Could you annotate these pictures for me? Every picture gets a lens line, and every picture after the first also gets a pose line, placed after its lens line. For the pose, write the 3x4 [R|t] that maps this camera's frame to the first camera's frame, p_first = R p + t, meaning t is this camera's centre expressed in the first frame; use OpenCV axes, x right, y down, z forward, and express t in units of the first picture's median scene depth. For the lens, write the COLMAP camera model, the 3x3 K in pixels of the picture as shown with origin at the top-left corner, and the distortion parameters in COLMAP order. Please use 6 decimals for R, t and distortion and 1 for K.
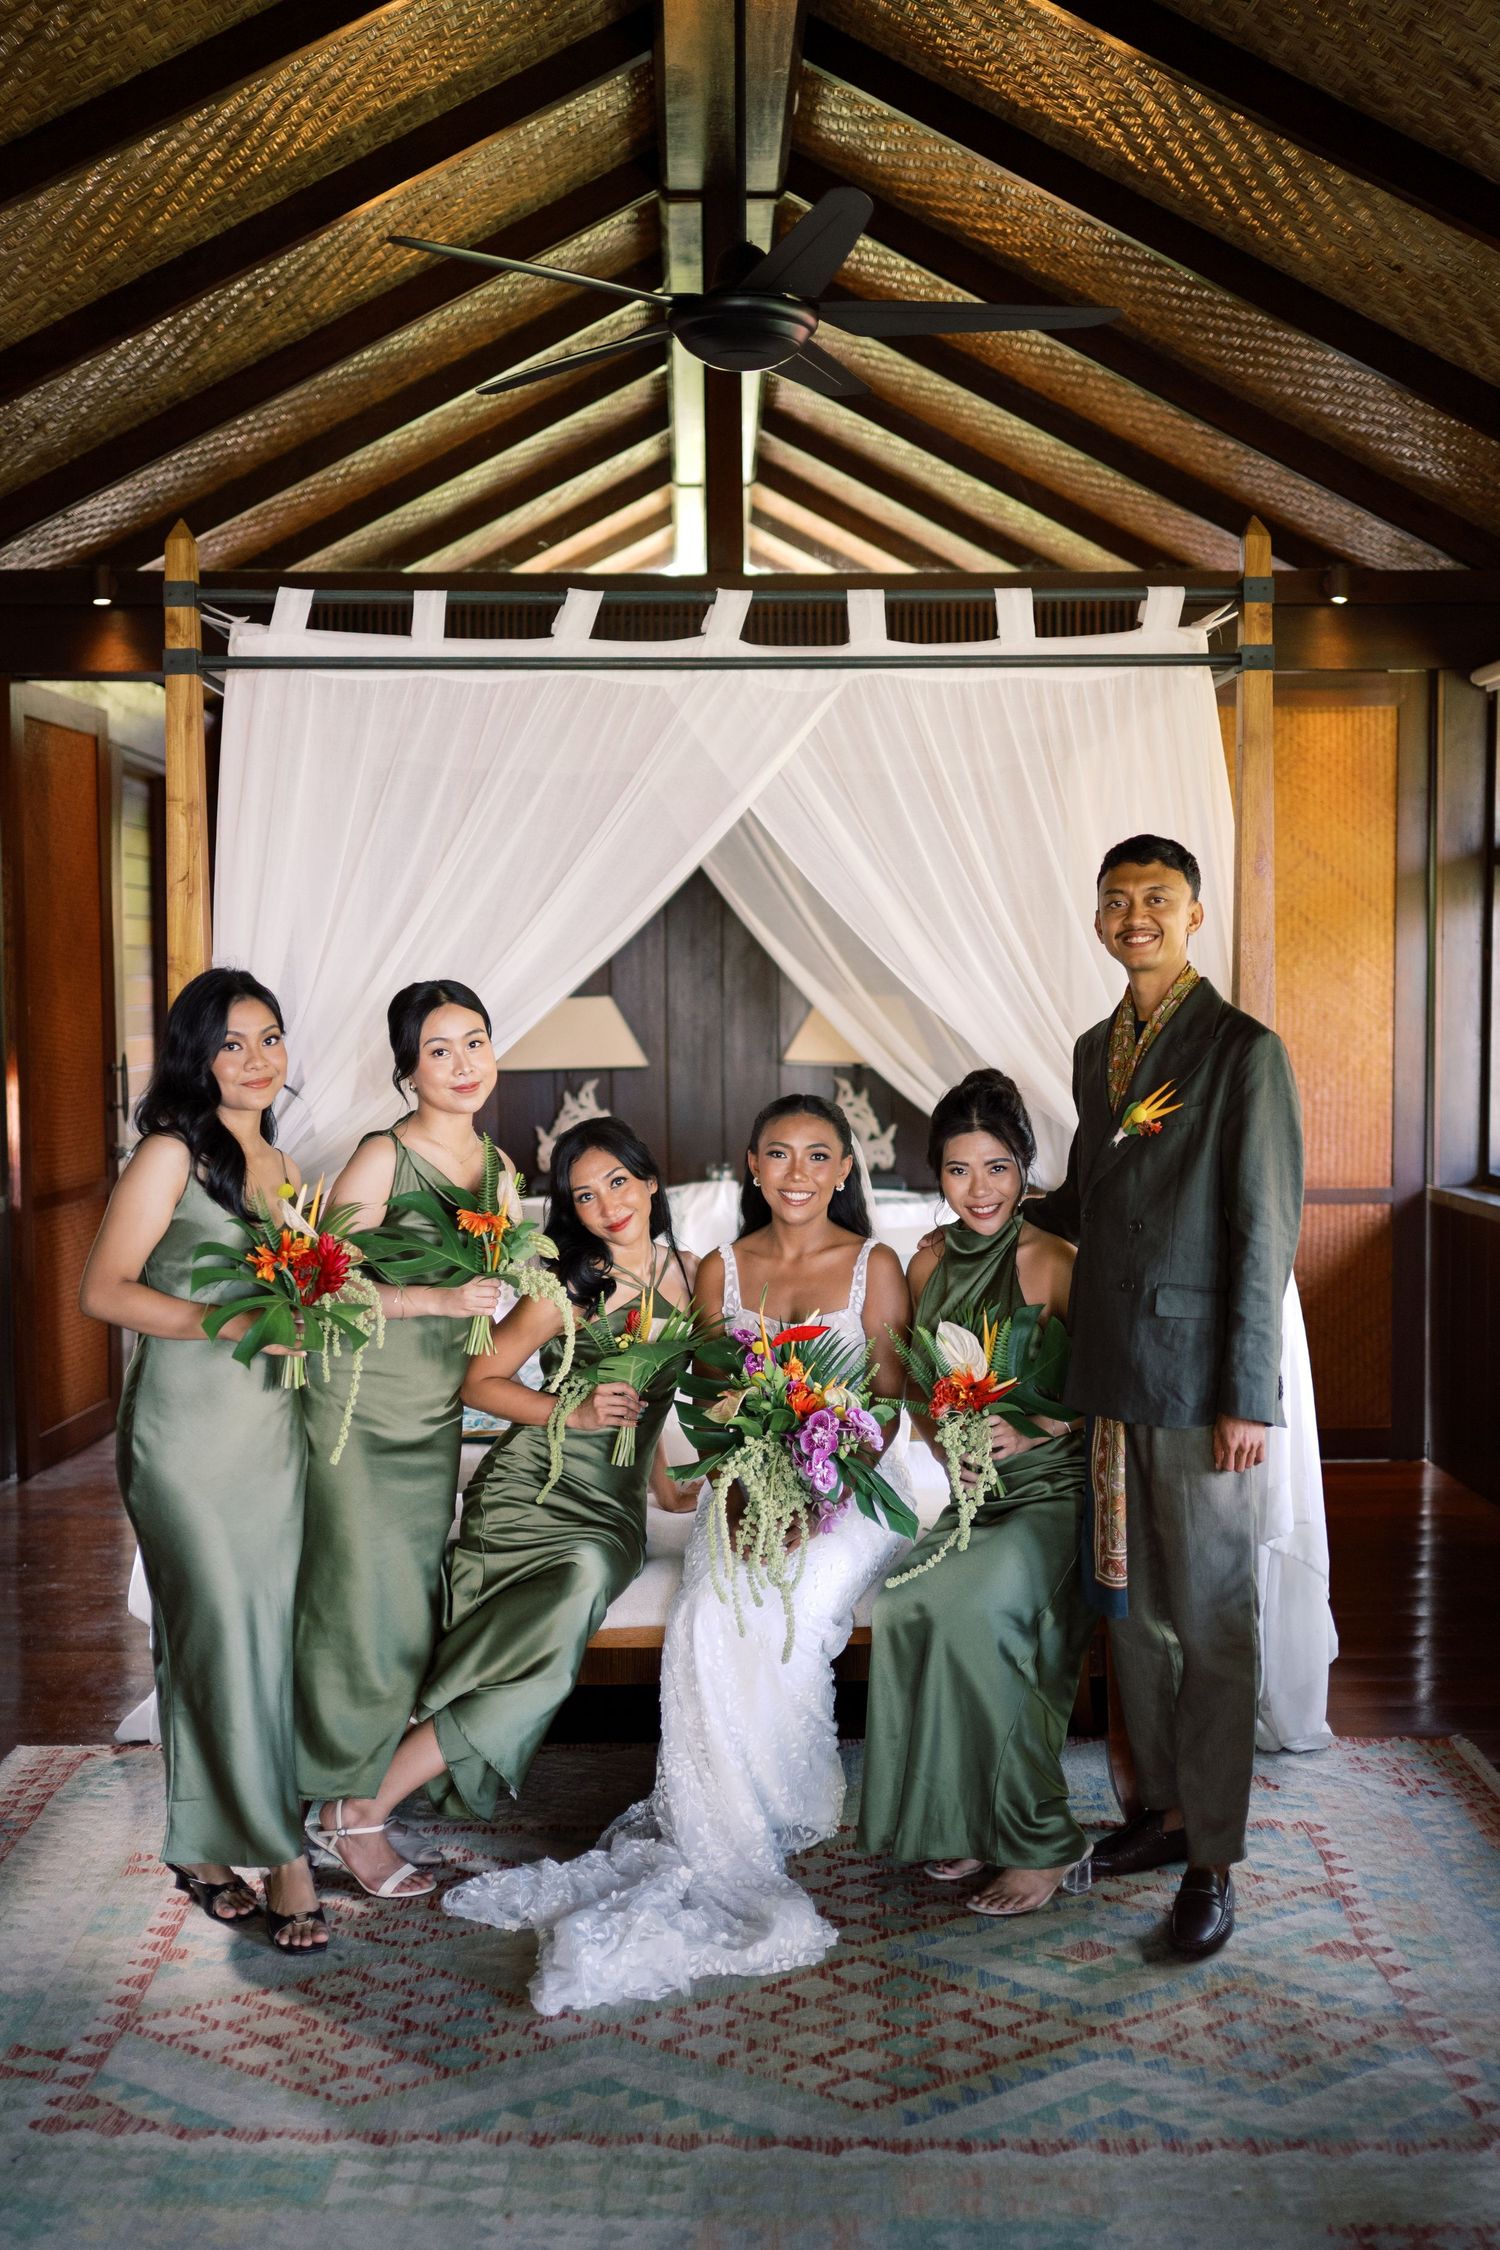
lens RADIAL K [[2443.0, 0, 750.0], [0, 2443.0, 1125.0], [0, 0, 1]] dist [-0.009321, 0.001945]
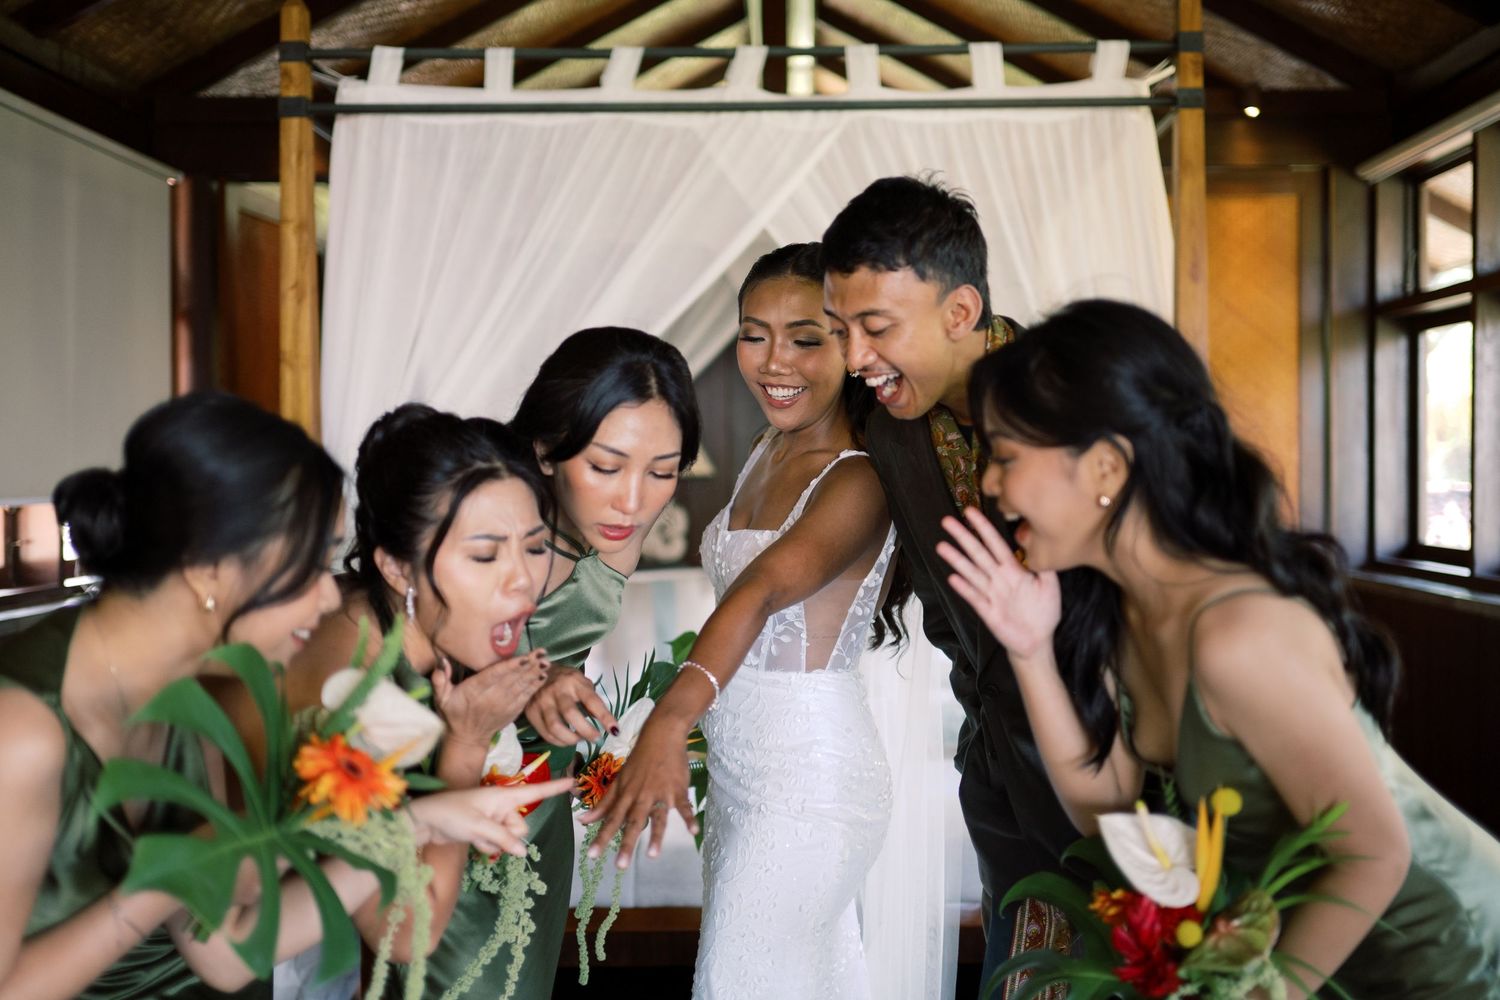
lens RADIAL K [[1638.7, 0, 803.0], [0, 1638.7, 501.1], [0, 0, 1]] dist [-0.017275, 0.011839]
pose [[0.999671, -0.001567, -0.025599, 0.031150], [0.000389, 0.998943, -0.045967, 0.033495], [0.025644, 0.045942, 0.998615, 0.165791]]
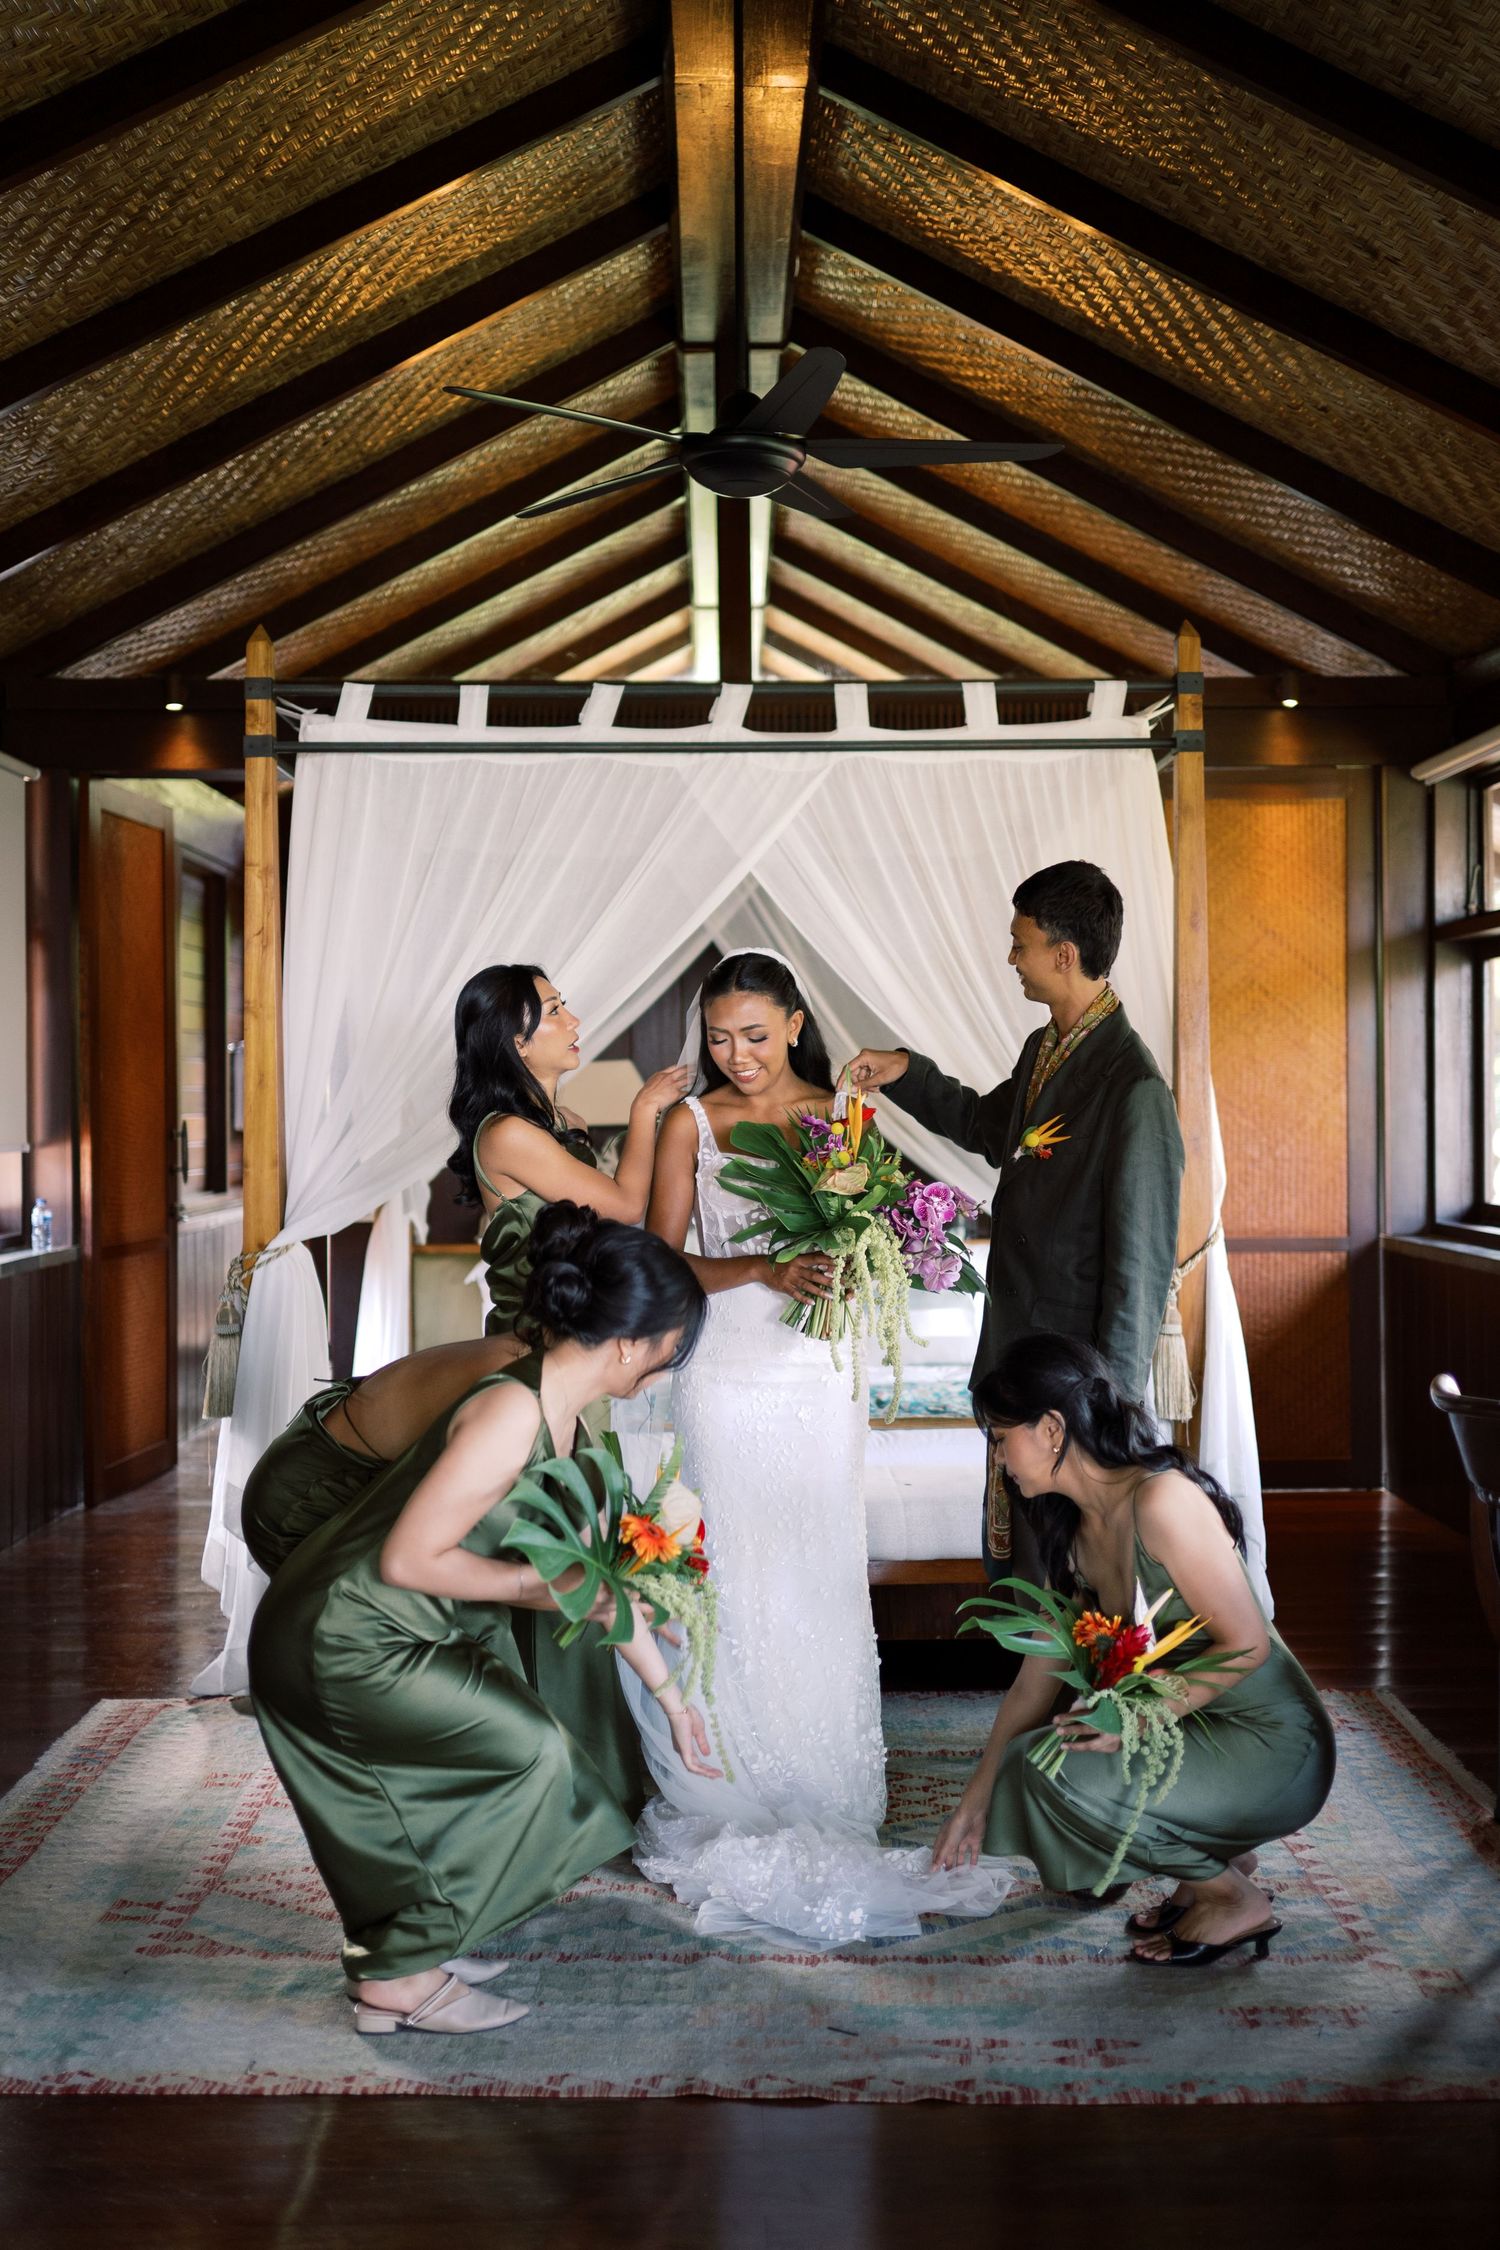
lens RADIAL K [[2483.0, 0, 772.5], [0, 2483.0, 1117.9], [0, 0, 1]] dist [-0.011109, 0.010055]
pose [[0.999996, -0.001635, -0.002440, 0.010343], [0.001489, 0.998283, -0.058560, 0.044096], [0.002532, 0.058556, 0.998281, -0.130581]]
